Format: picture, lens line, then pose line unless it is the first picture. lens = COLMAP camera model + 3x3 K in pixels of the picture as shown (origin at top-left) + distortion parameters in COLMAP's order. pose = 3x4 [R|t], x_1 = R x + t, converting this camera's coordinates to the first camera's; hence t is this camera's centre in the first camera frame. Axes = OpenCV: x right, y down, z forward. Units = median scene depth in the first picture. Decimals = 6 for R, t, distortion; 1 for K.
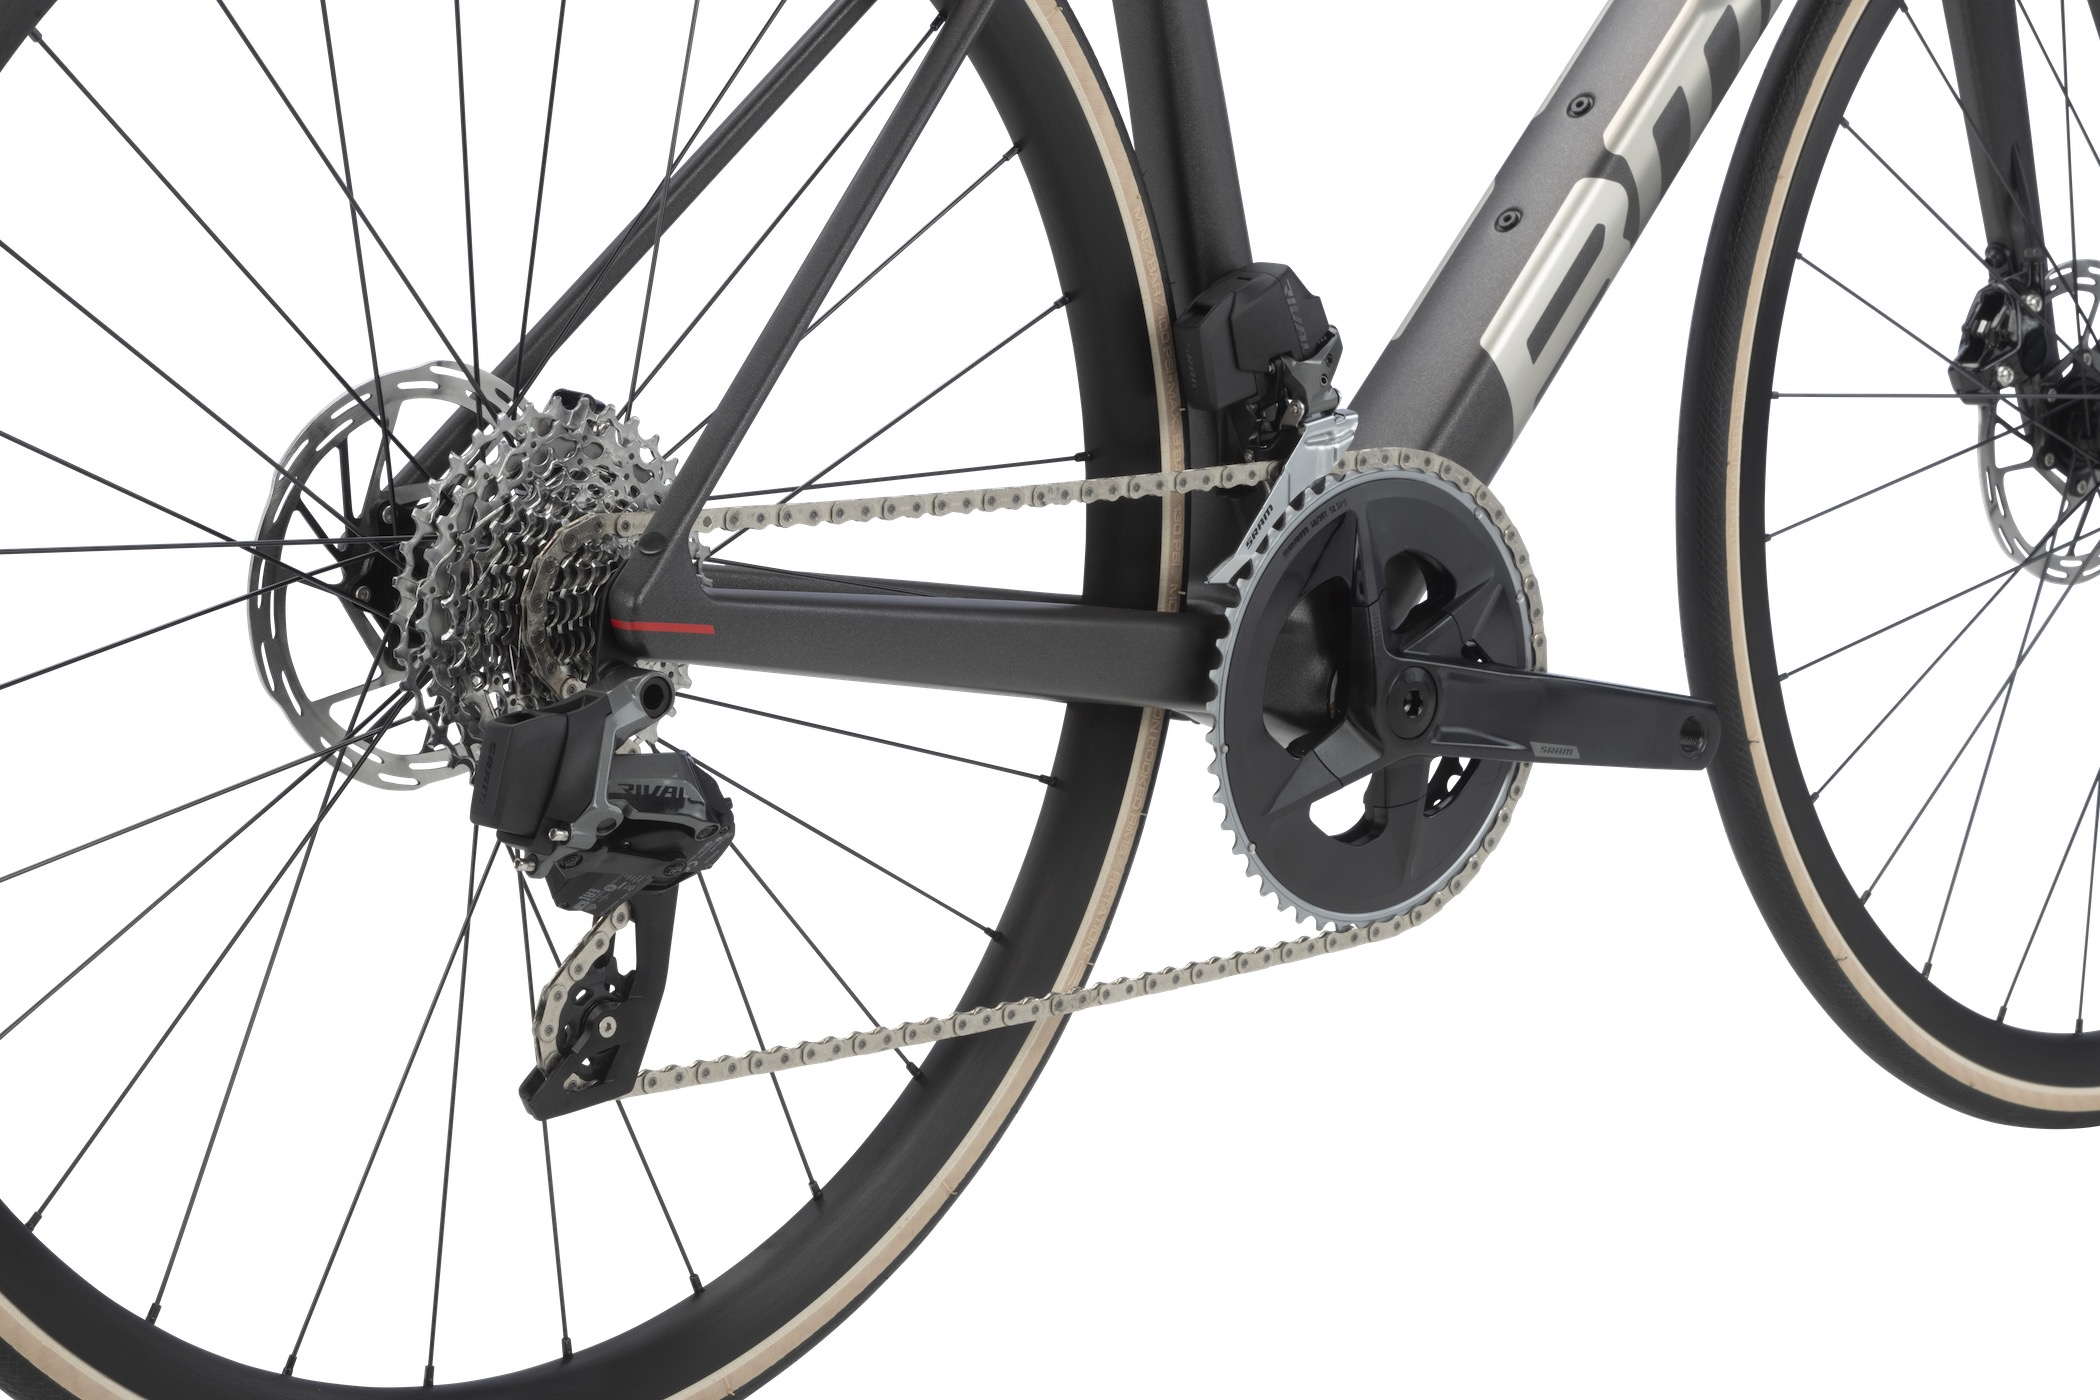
lens RADIAL K [[5444.6, 0, 1044.5], [0, 5444.6, 705.2], [0, 0, 1]] dist [-0.038821, 0.000000]
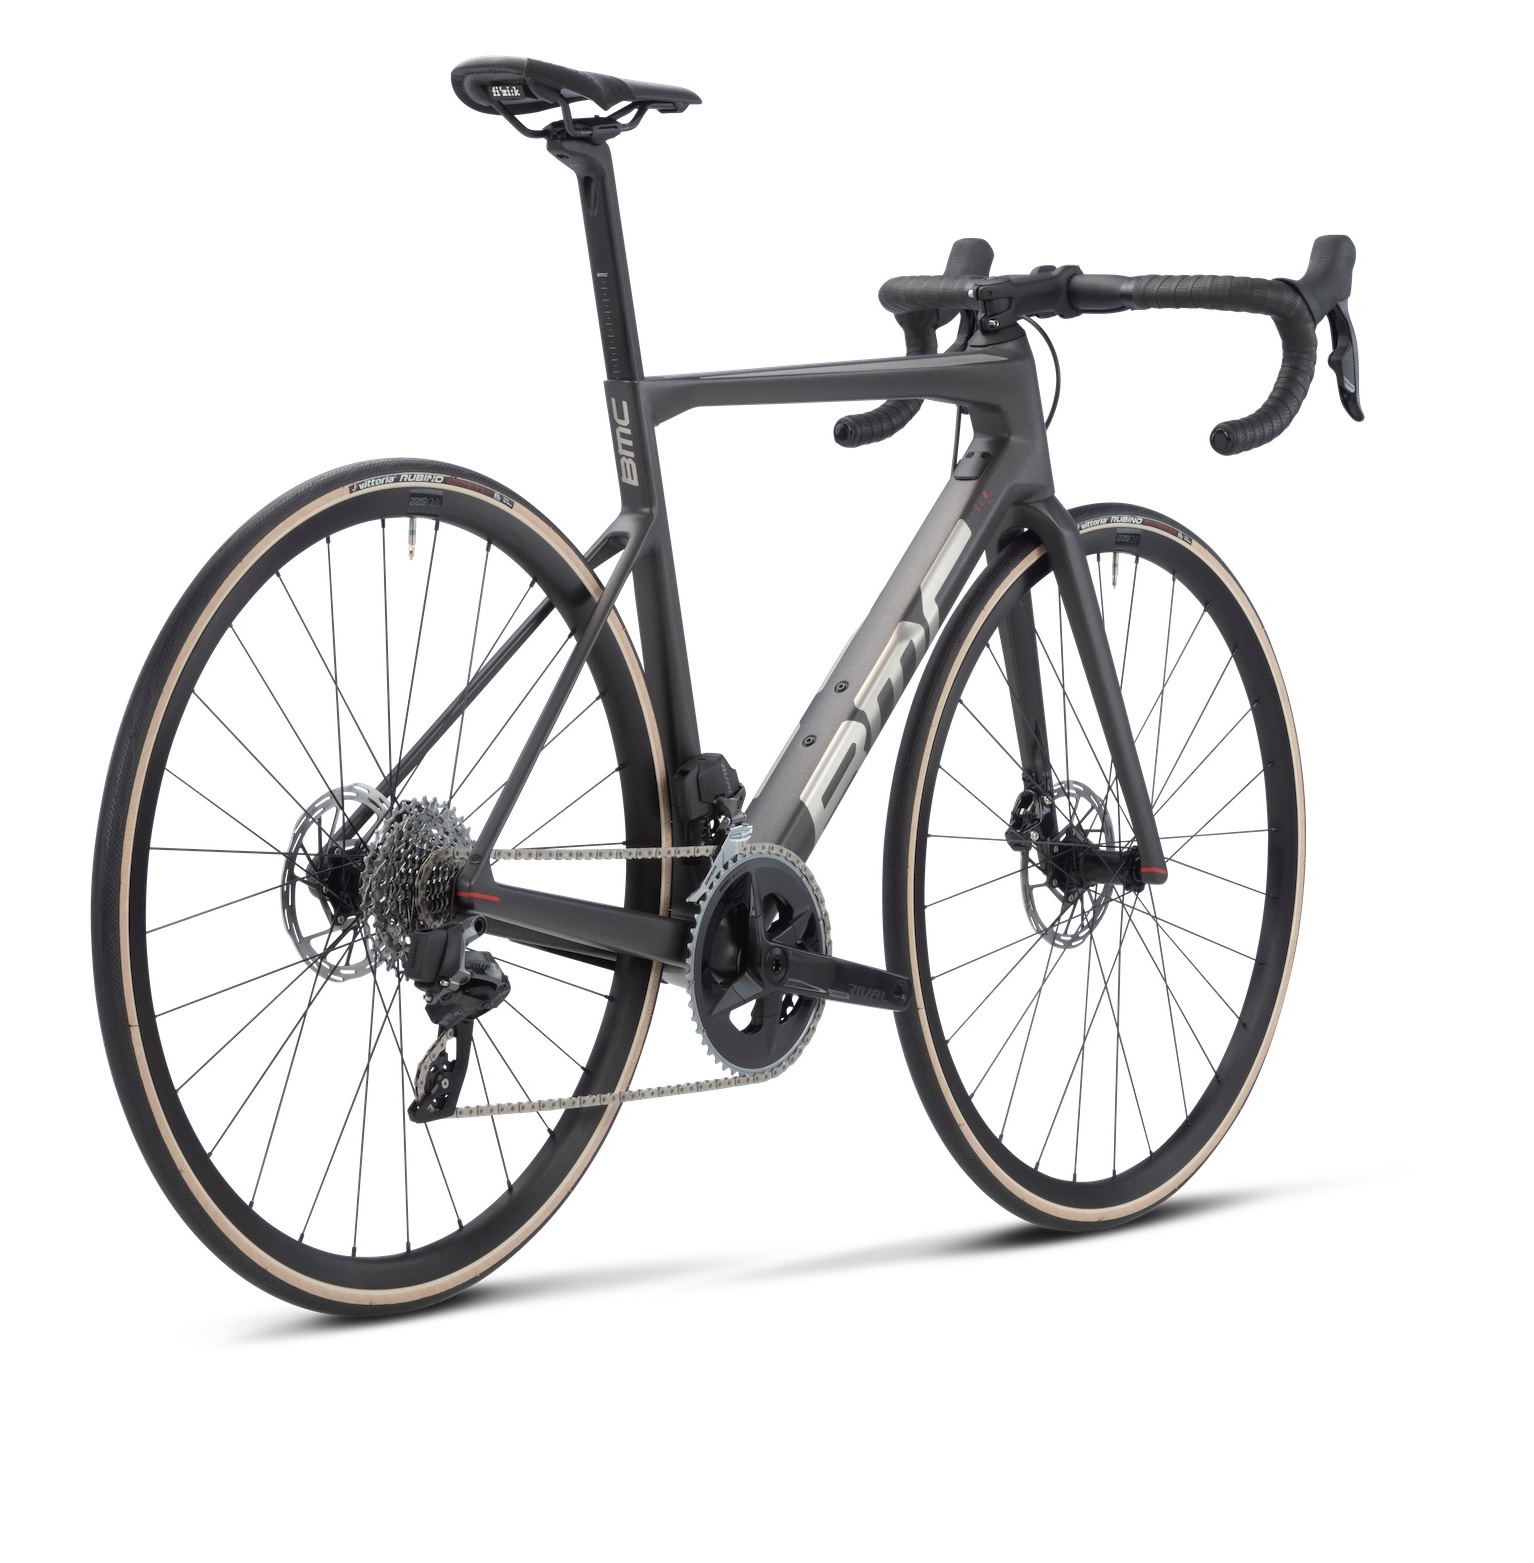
lens RADIAL K [[4498.2, 0, 769.2], [0, 4498.2, 775.2], [0, 0, 1]] dist [0.002471, 0.000000]
pose [[0.988973, 0.008303, 0.147862, -0.193941], [0.009236, 0.993026, -0.117537, 0.132157], [-0.147807, 0.117607, 0.981999, -0.712224]]
